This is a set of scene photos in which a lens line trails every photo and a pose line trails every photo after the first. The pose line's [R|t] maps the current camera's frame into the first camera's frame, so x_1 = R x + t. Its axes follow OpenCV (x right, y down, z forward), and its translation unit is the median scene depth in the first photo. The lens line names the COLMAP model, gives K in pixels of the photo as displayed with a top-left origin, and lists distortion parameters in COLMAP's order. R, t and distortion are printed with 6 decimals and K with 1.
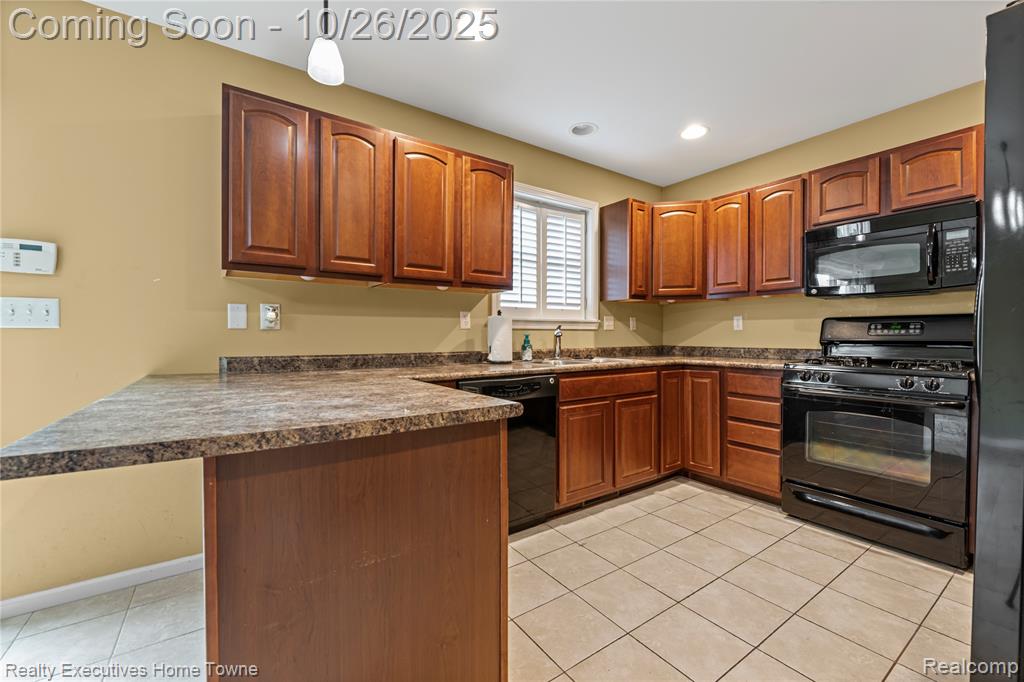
lens RADIAL K [[409.0, 0, 511.0], [0, 409.0, 338.8], [0, 0, 1]] dist [0.007926, 0.000032]
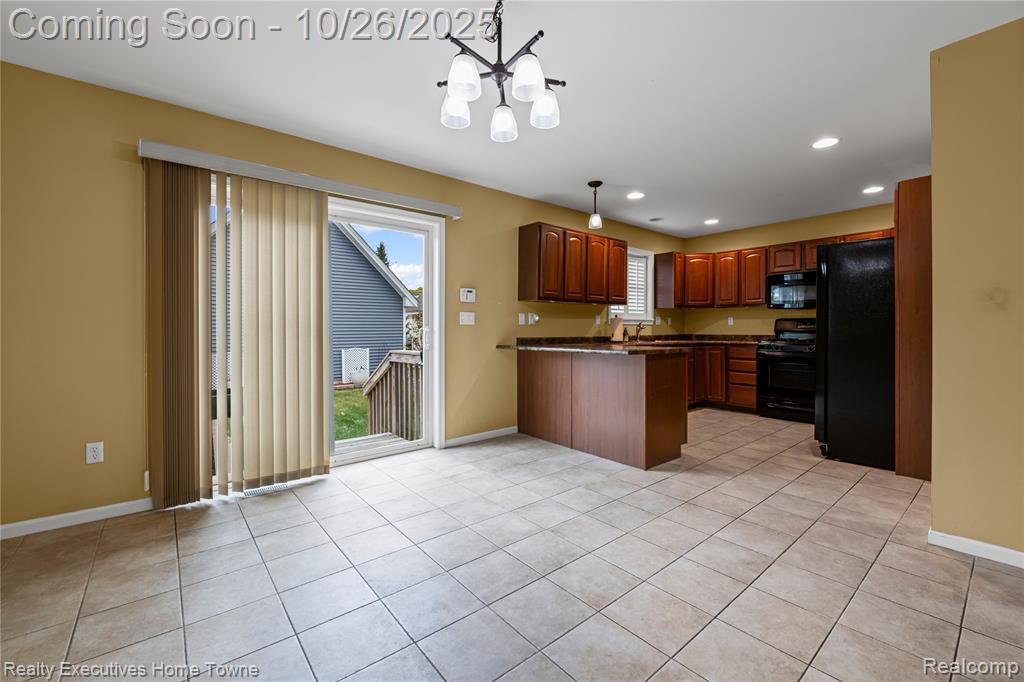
lens RADIAL K [[409.0, 0, 512.2], [0, 409.0, 332.3], [0, 0, 1]] dist [0.007926, 0.000032]
pose [[0.996105, -0.001691, 0.088159, -0.655237], [0.001795, 0.999998, -0.001109, 0.013026], [-0.088157, 0.001263, 0.996106, -0.825828]]
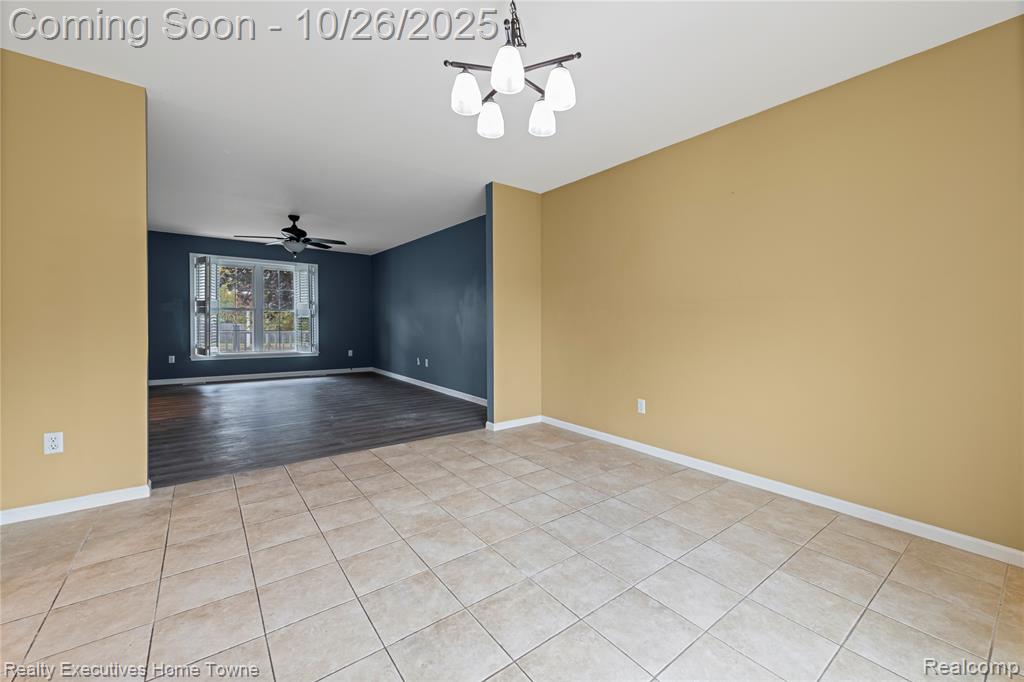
lens RADIAL K [[409.0, 0, 511.4], [0, 409.0, 321.7], [0, 0, 1]] dist [0.007926, 0.000032]
pose [[-0.998967, -0.006114, -0.045032, -0.585530], [-0.006453, 0.999952, 0.007387, 0.003373], [0.044985, 0.007670, -0.998958, 0.344962]]
